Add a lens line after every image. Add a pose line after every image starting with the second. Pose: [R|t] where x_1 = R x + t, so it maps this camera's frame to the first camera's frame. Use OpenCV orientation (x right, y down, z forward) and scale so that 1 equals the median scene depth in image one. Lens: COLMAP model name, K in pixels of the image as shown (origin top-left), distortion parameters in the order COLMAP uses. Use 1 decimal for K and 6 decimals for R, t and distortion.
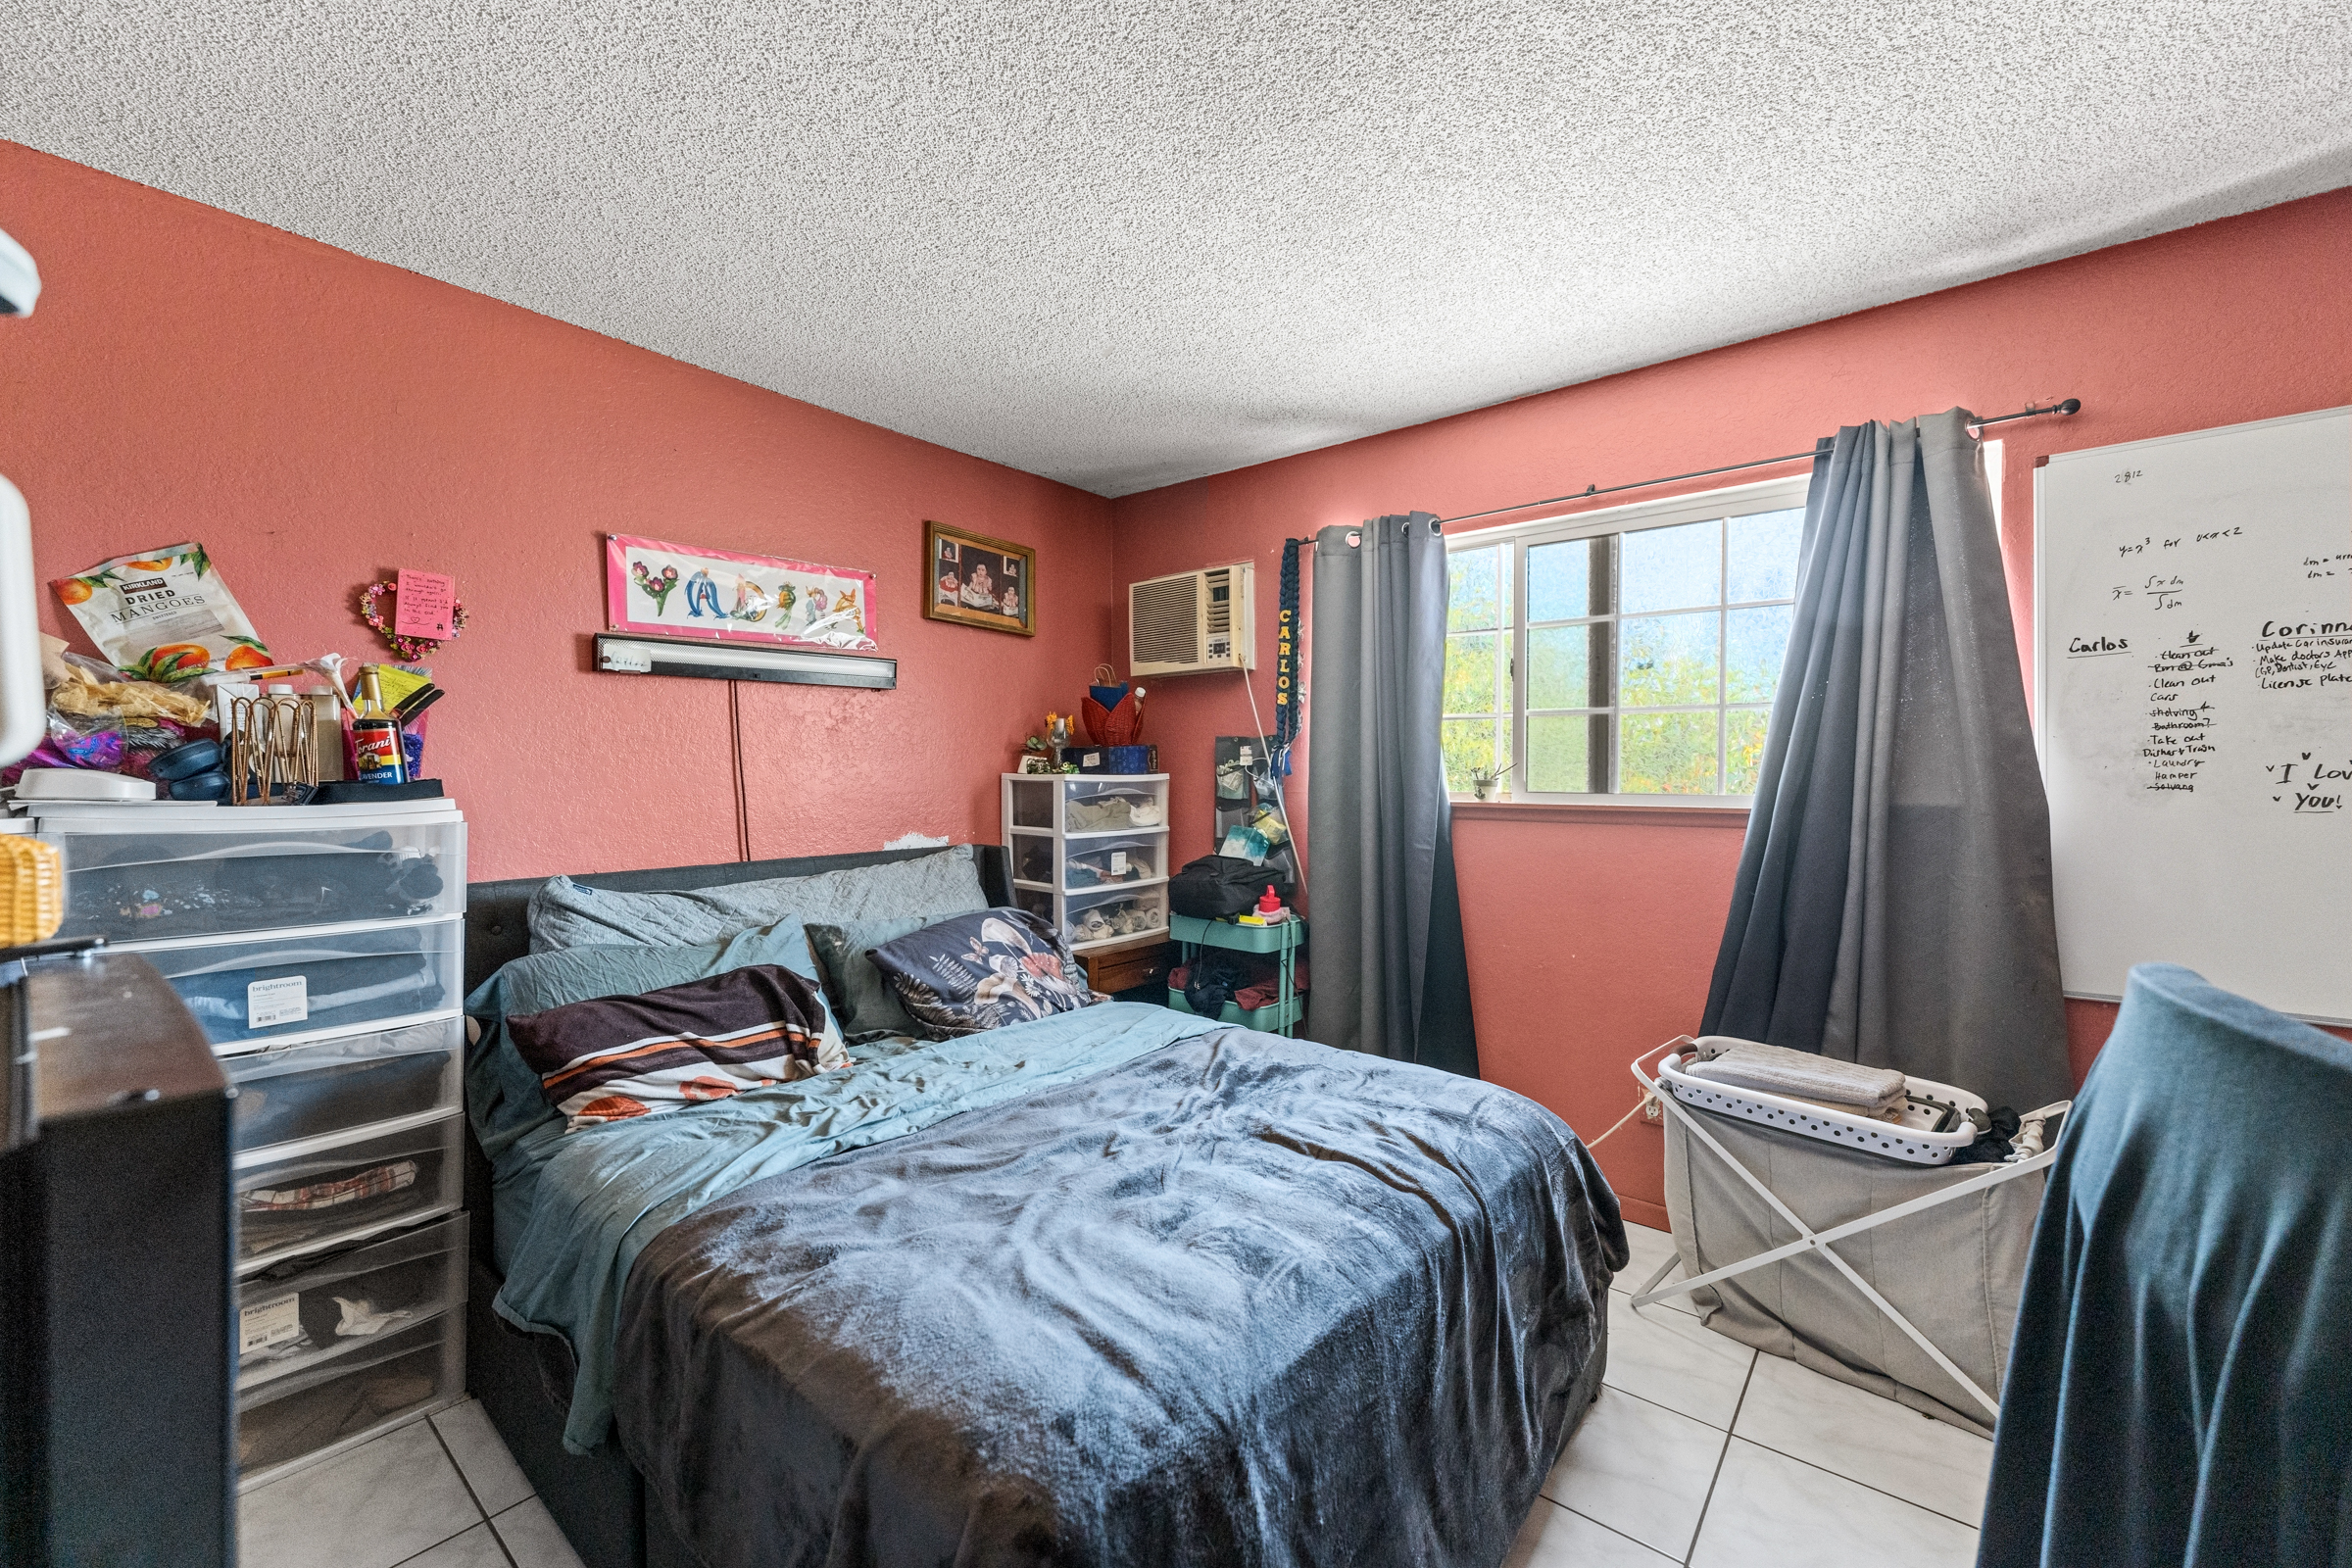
lens RADIAL K [[938.5, 0, 1173.6], [0, 938.5, 772.1], [0, 0, 1]] dist [0.000391, -0.000214]
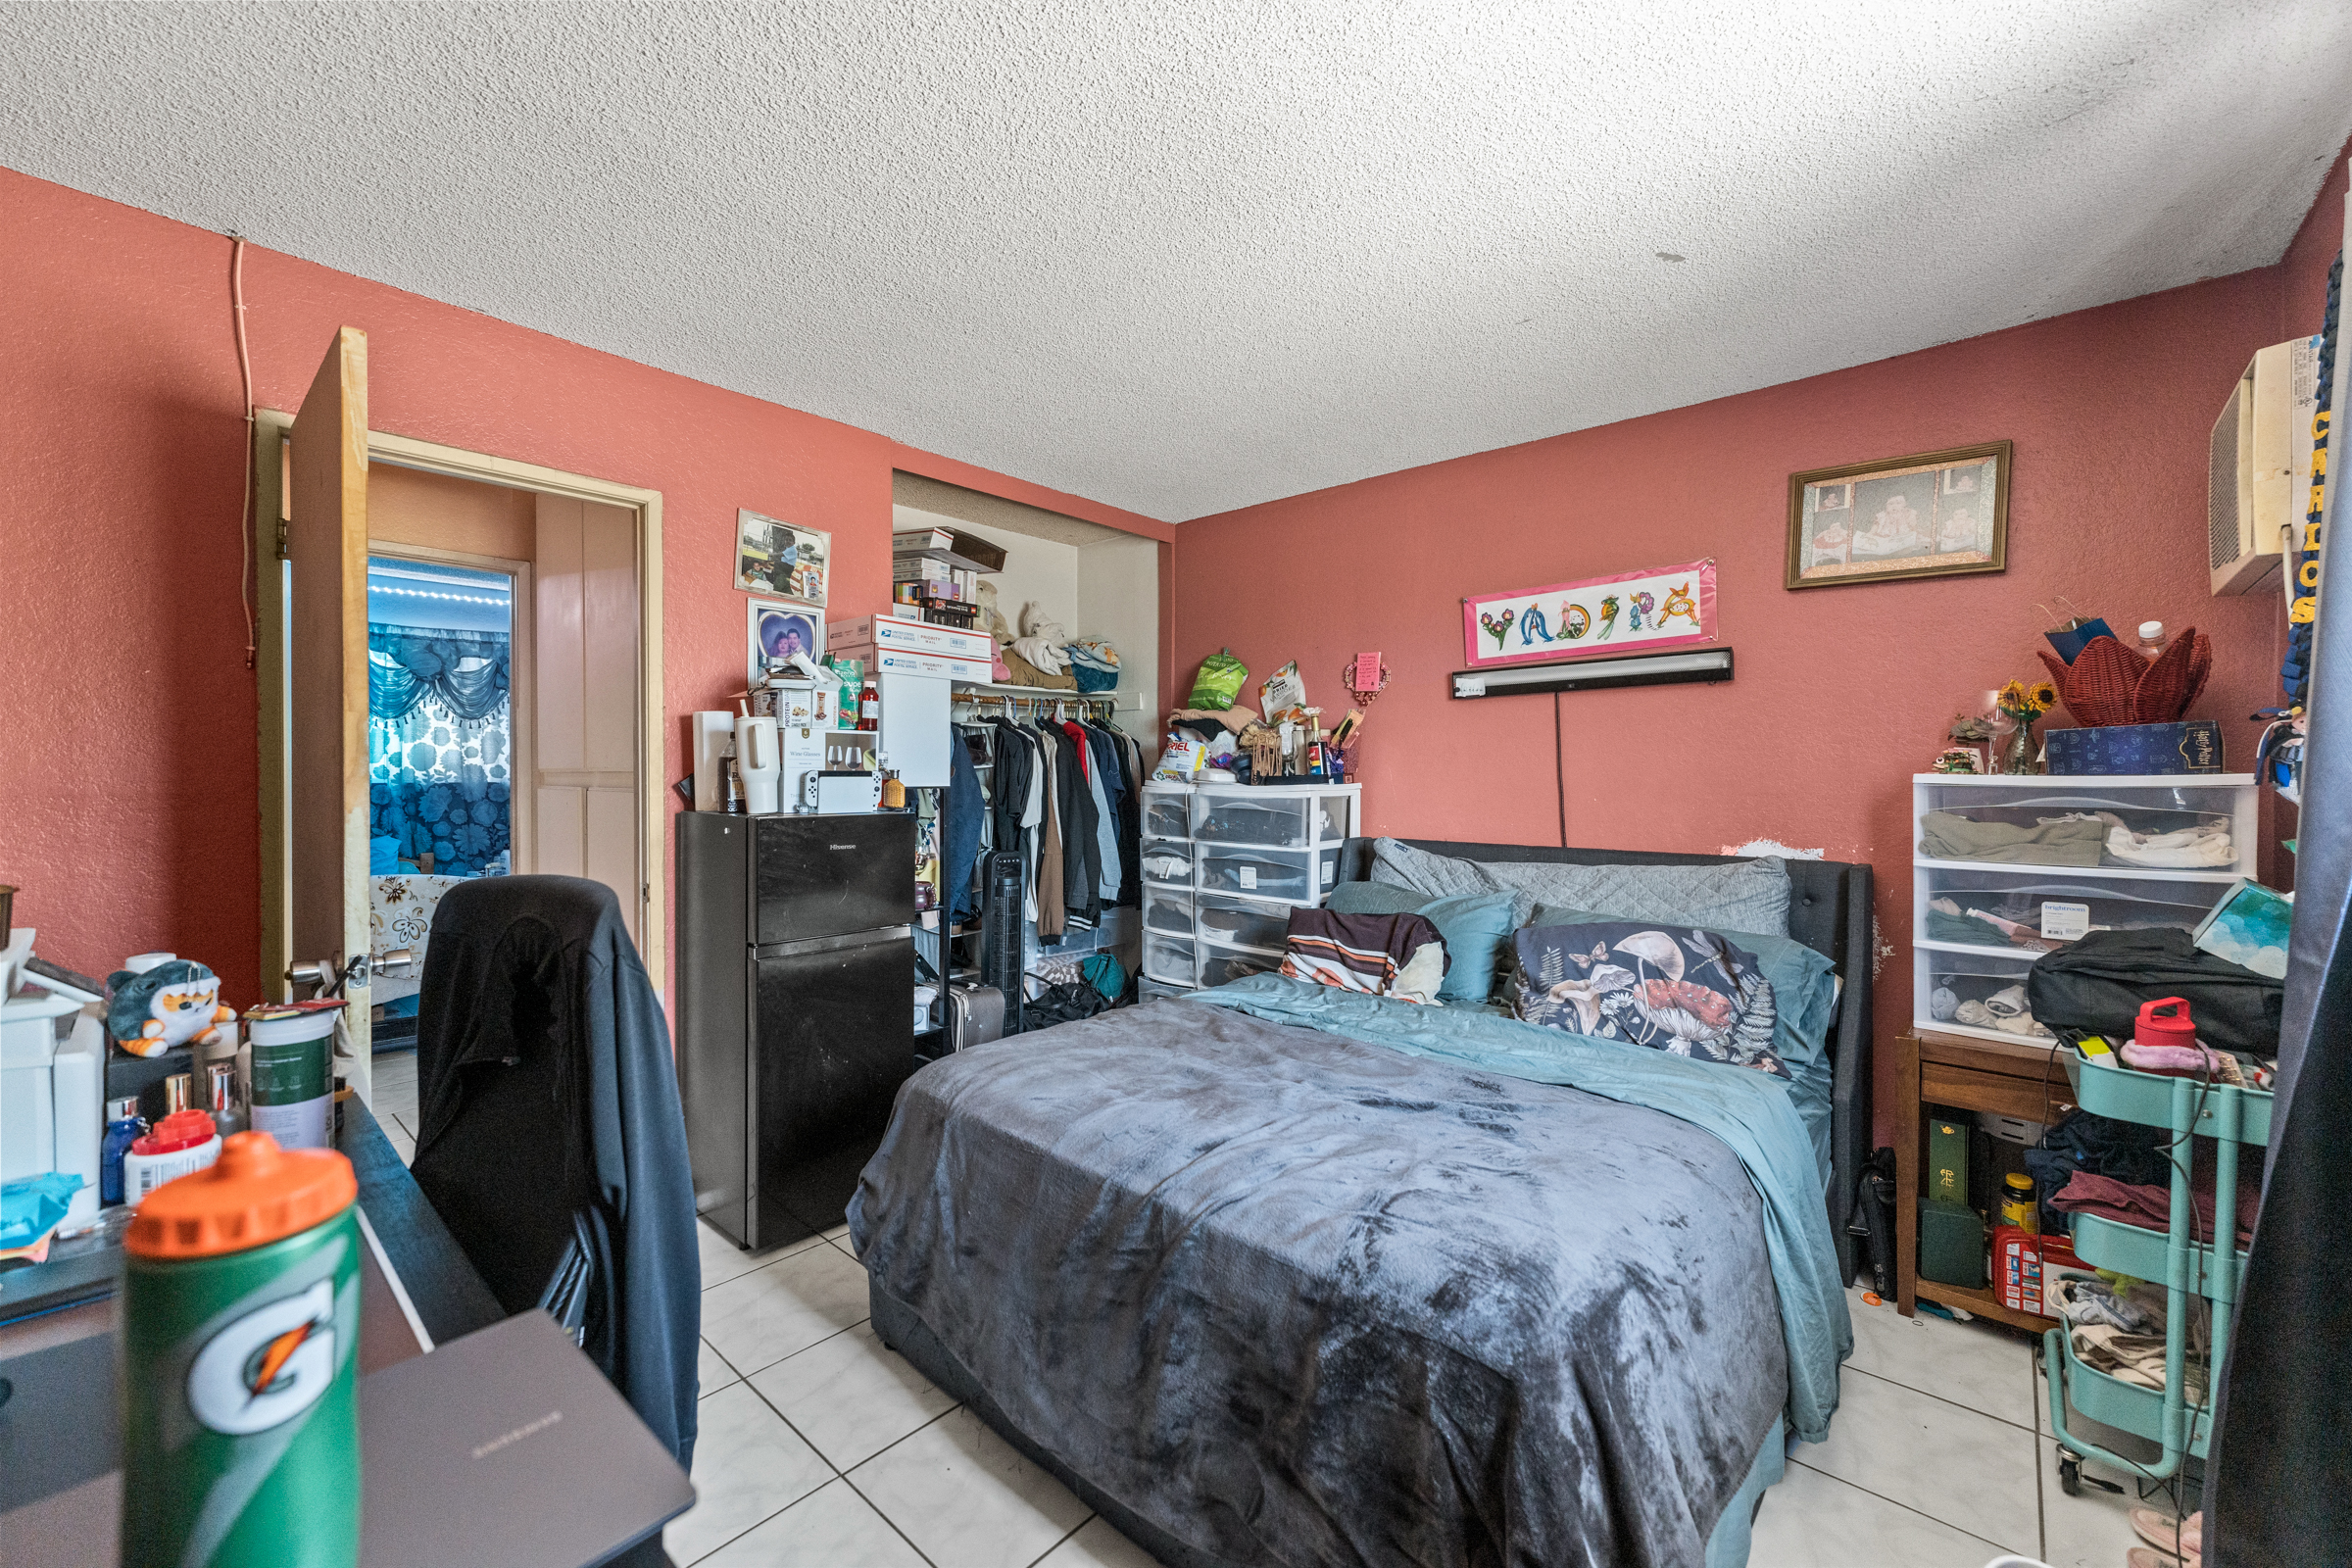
lens RADIAL K [[938.5, 0, 1173.6], [0, 938.5, 772.1], [0, 0, 1]] dist [0.000391, -0.000214]
pose [[-0.045219, 0.001247, -0.998976, 0.771578], [-0.001961, 0.999997, 0.001337, 0.001732], [0.998975, 0.002020, -0.045216, 0.607682]]
